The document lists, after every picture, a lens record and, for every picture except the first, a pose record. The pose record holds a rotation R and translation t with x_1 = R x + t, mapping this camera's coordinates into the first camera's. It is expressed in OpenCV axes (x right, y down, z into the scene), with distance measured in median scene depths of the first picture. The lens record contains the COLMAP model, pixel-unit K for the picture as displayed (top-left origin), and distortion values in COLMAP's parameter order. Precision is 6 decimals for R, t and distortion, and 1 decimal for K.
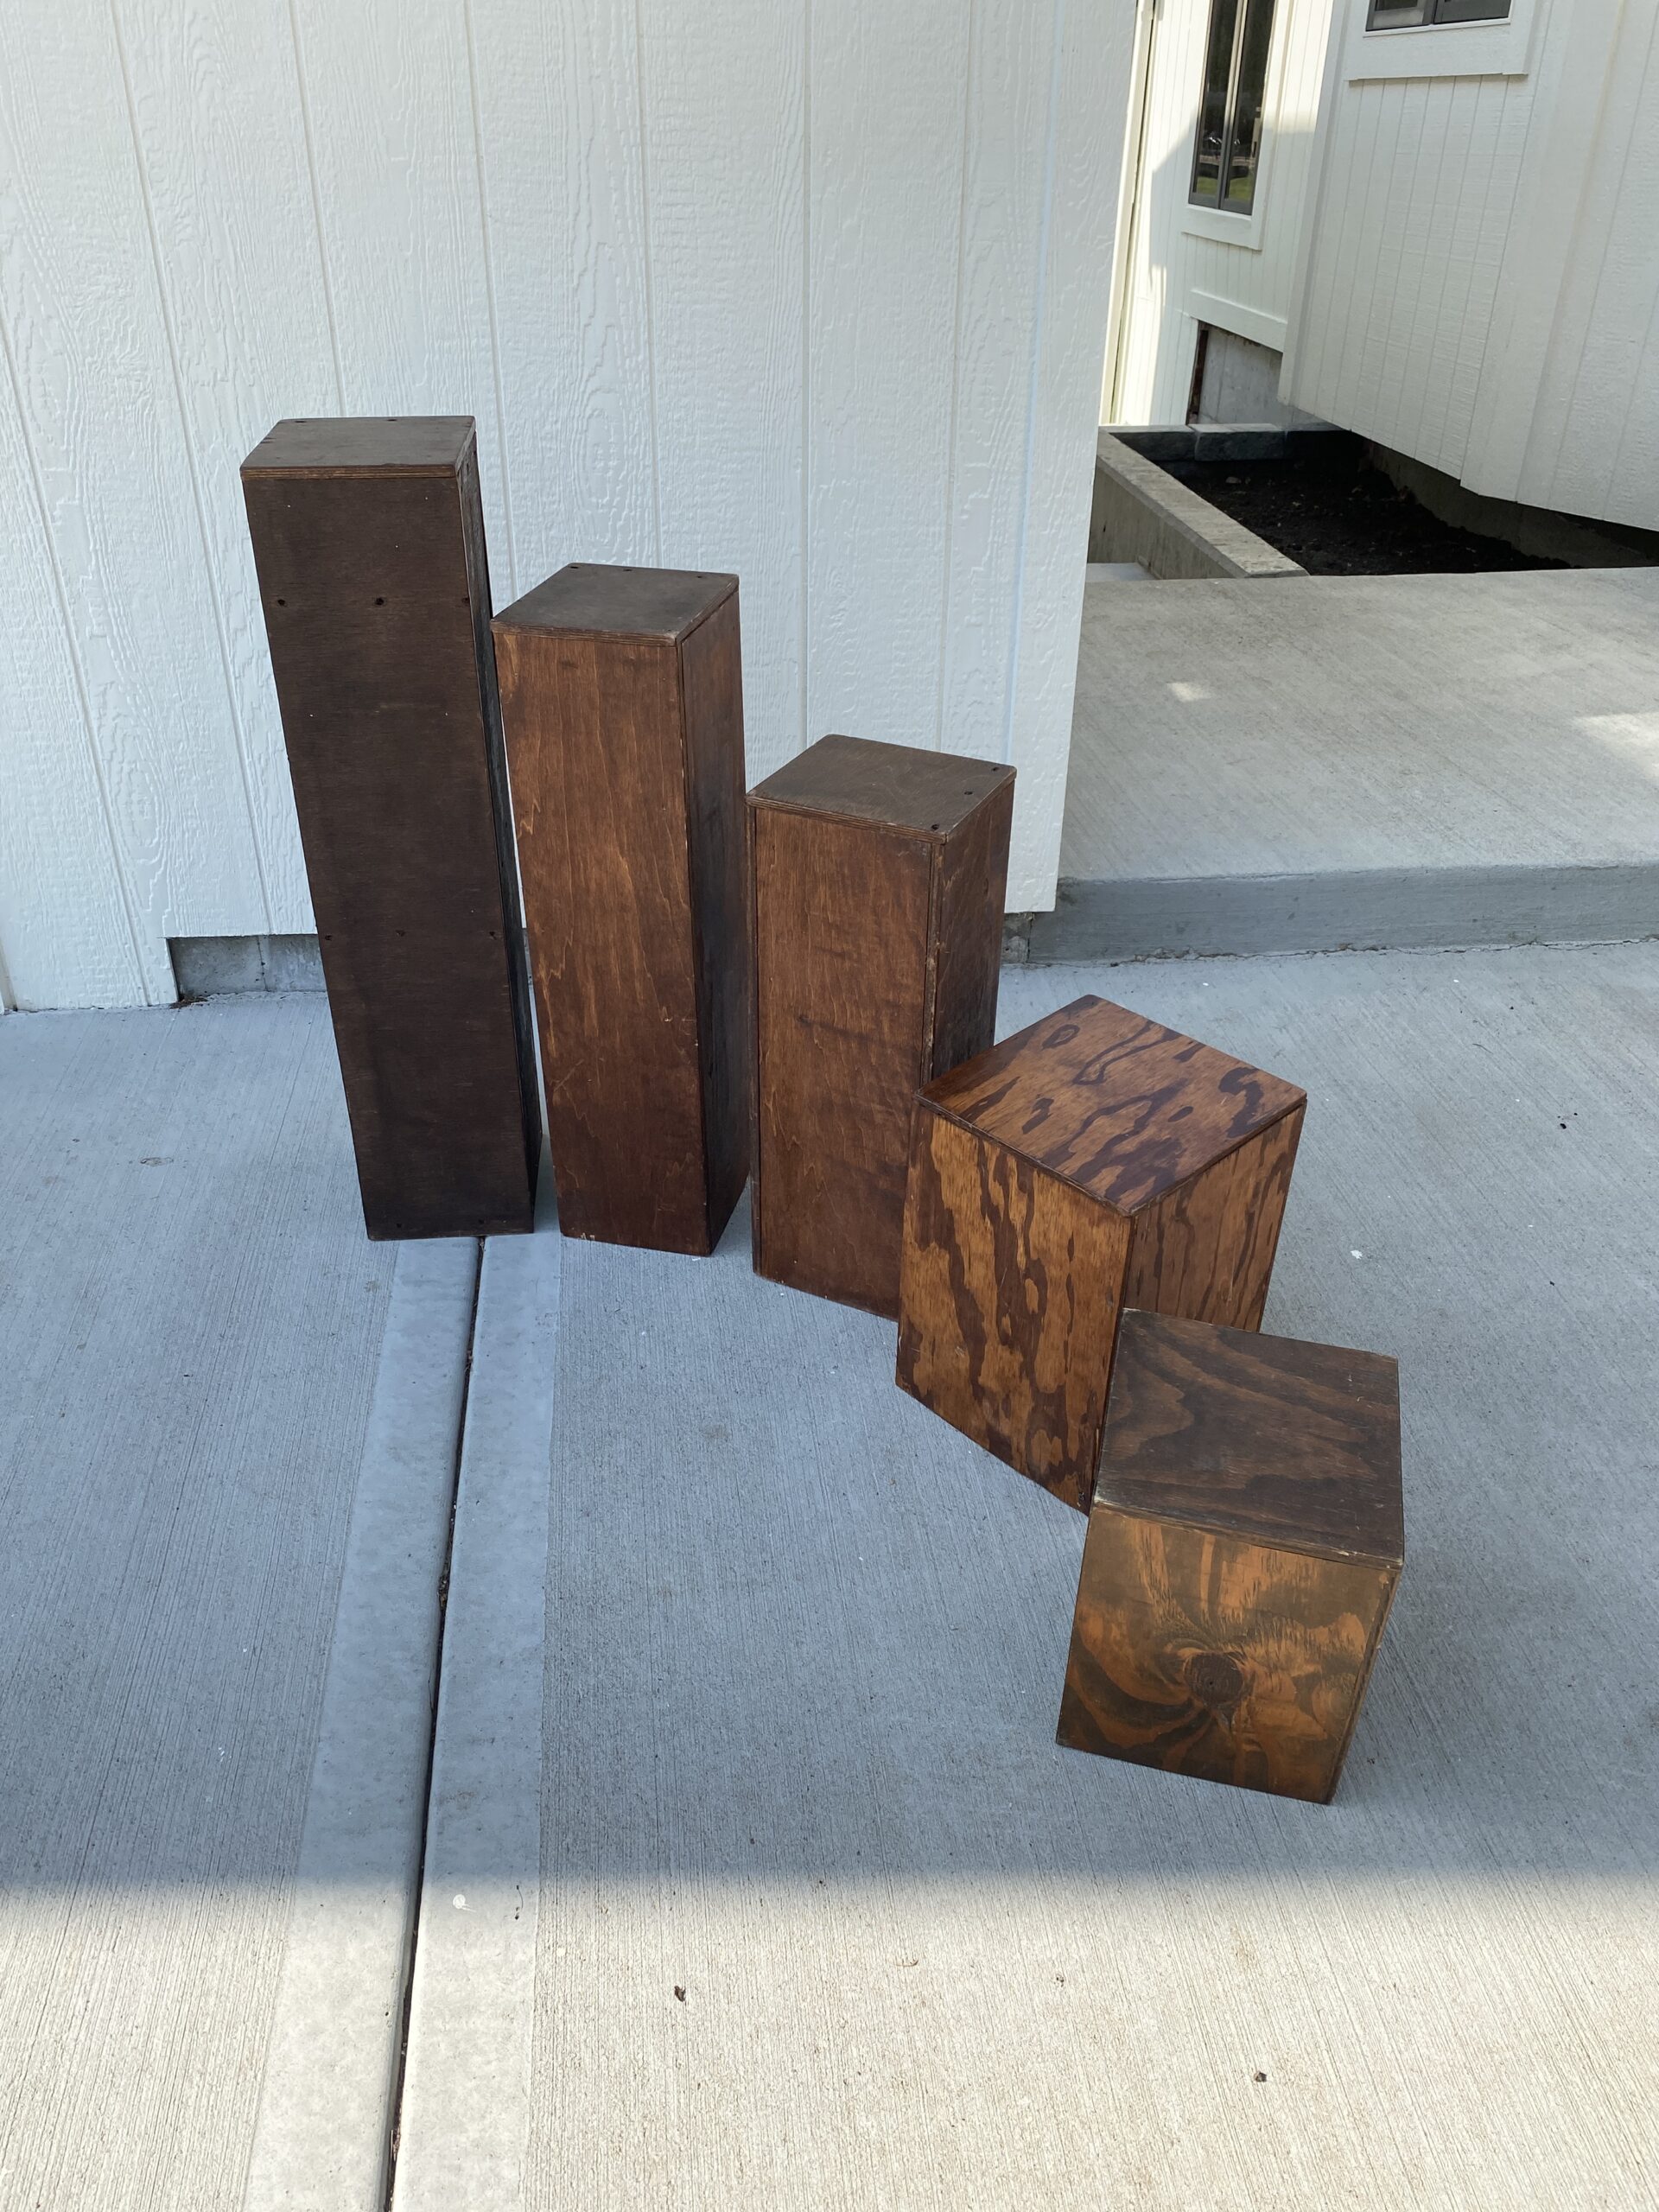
lens RADIAL K [[1723.8, 0, 803.5], [0, 1723.8, 1092.0], [0, 0, 1]] dist [0.007238, -0.004097]
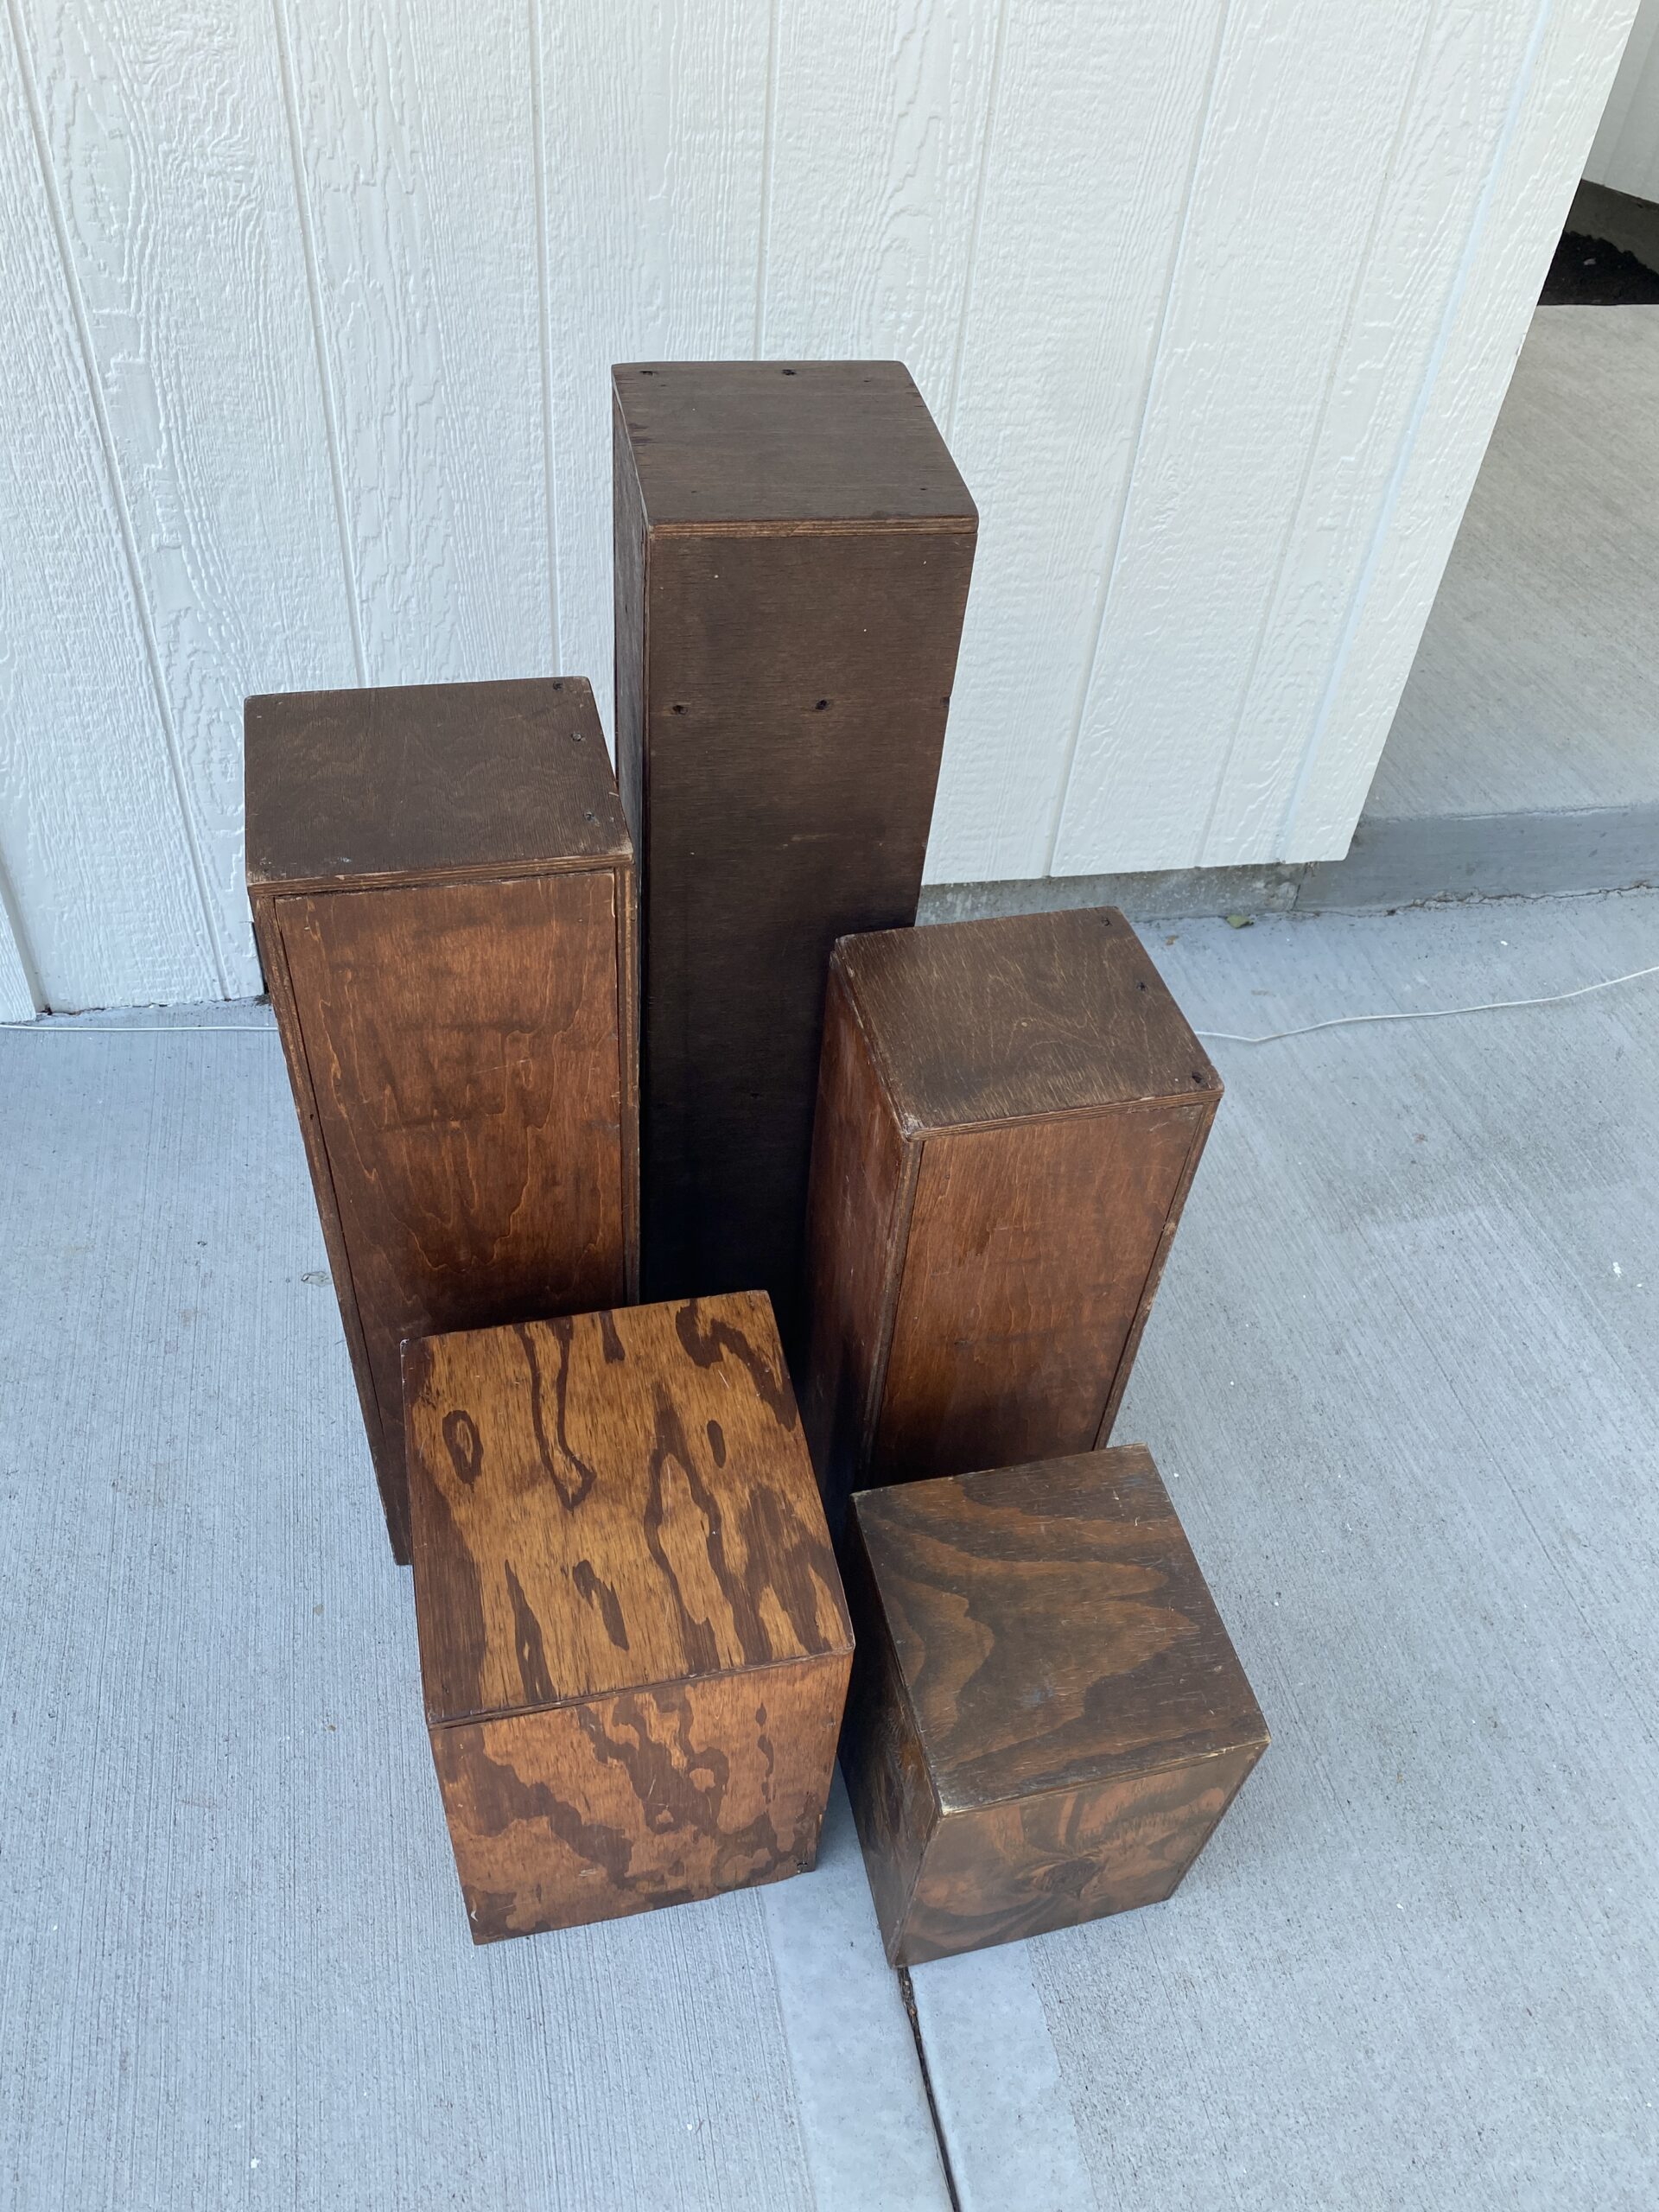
lens RADIAL K [[1717.9, 0, 814.3], [0, 1717.9, 1103.8], [0, 0, 1]] dist [0.003506, -0.000396]
pose [[0.992434, -0.024372, 0.120337, -0.261692], [-0.003749, 0.973629, 0.228106, -0.224928], [-0.122723, -0.226832, 0.966171, 0.262324]]
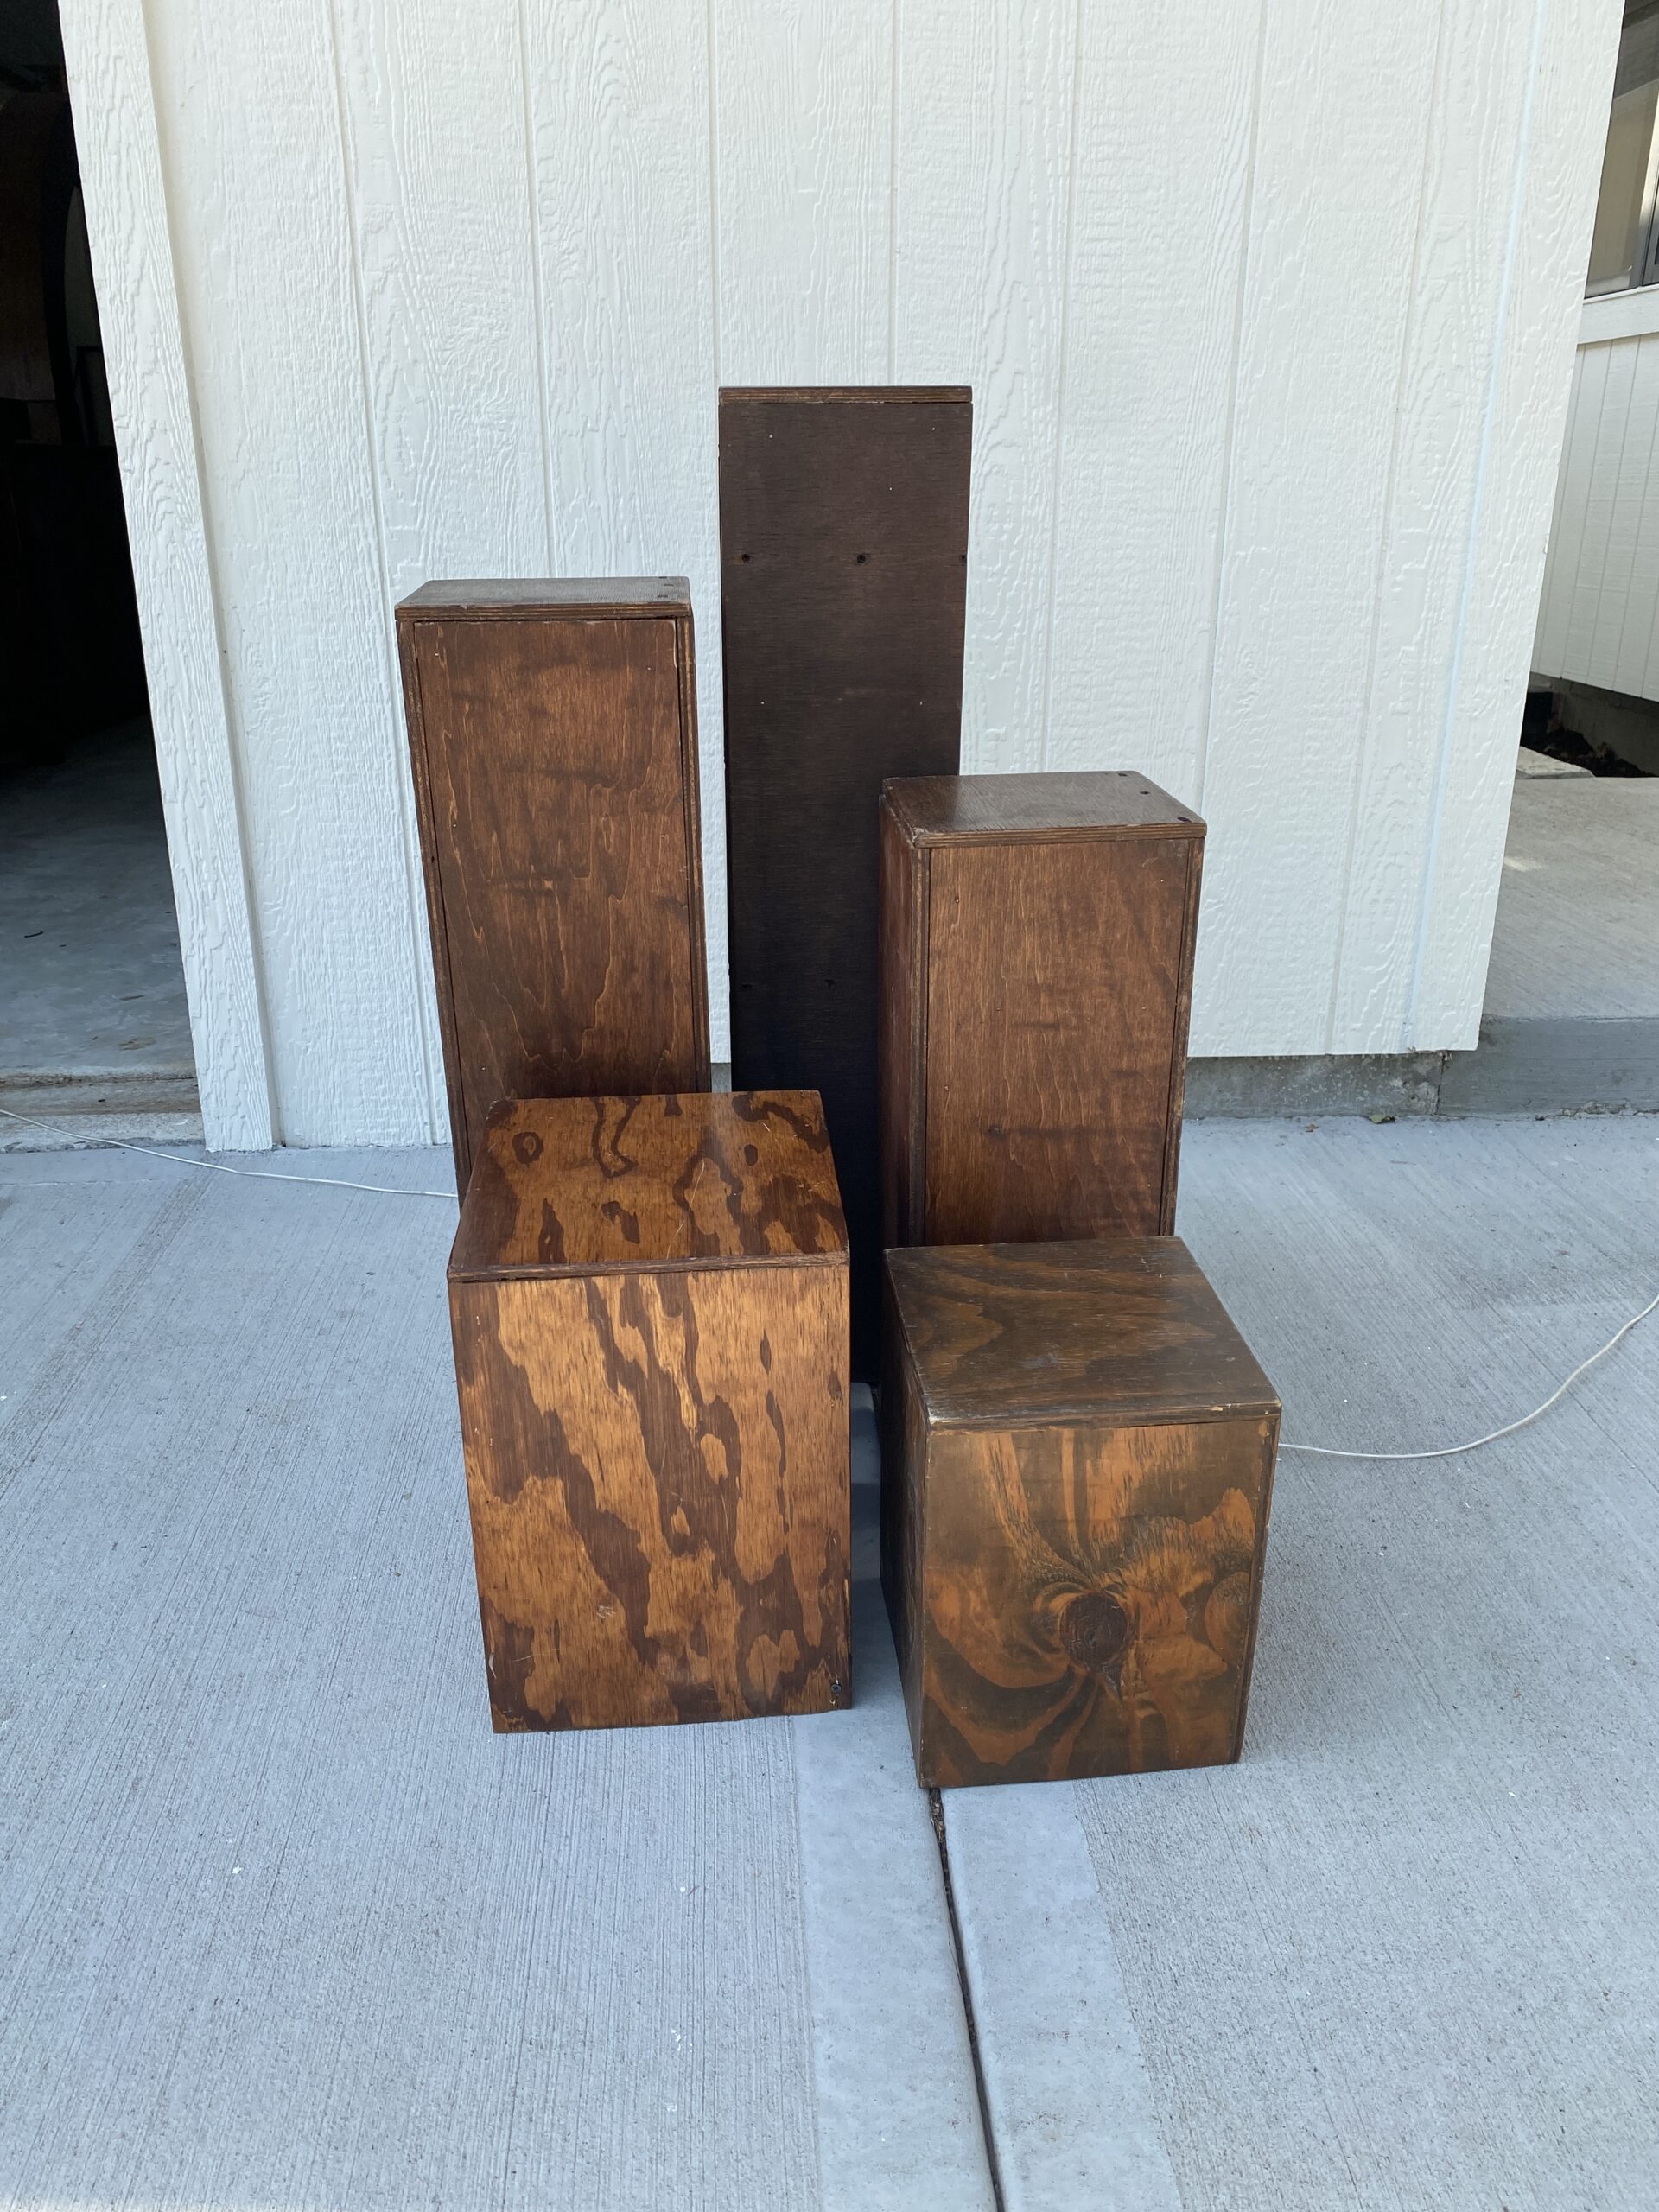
lens RADIAL K [[1723.8, 0, 803.5], [0, 1723.8, 1092.0], [0, 0, 1]] dist [0.007238, -0.004097]
pose [[0.998497, 0.010936, -0.053701, -0.178466], [-0.020220, 0.984270, -0.175511, 0.091251], [0.050936, 0.176333, 0.983012, 0.178646]]
